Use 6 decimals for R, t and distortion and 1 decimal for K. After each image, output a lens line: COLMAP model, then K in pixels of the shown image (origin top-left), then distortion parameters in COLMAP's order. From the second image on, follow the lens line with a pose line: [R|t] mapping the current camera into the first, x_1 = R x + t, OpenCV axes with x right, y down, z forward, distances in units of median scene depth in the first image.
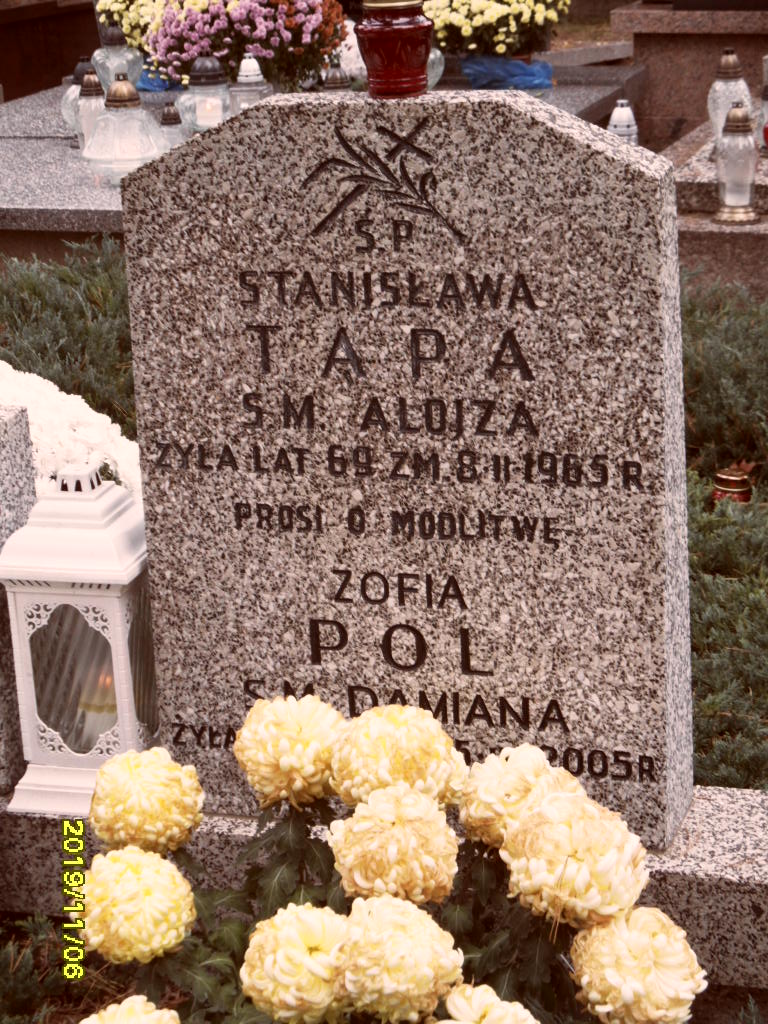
lens RADIAL K [[2386.7, 0, 424.3], [0, 2386.7, 512.0], [0, 0, 1]] dist [-0.071321, -0.264888]
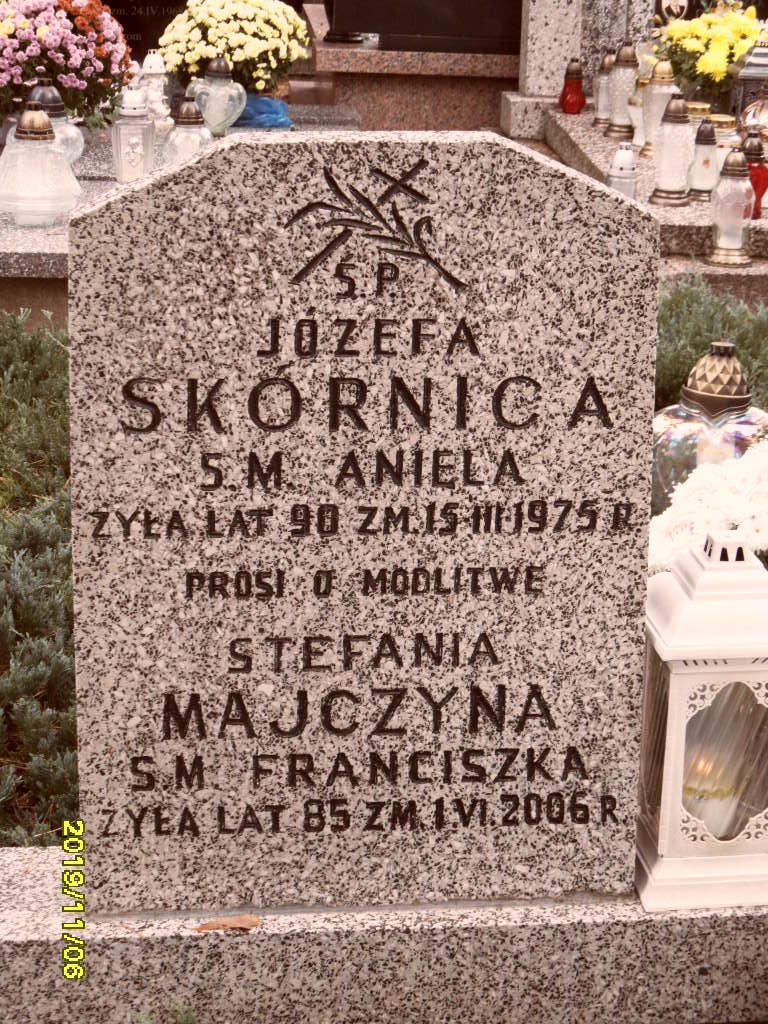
lens RADIAL K [[2386.7, 0, 424.3], [0, 2386.7, 512.0], [0, 0, 1]] dist [-0.071321, -0.264888]
pose [[0.895172, -0.050737, 0.442824, -0.364181], [0.057585, 0.998339, -0.002023, -0.017696], [-0.441986, 0.027311, 0.896606, 0.119776]]
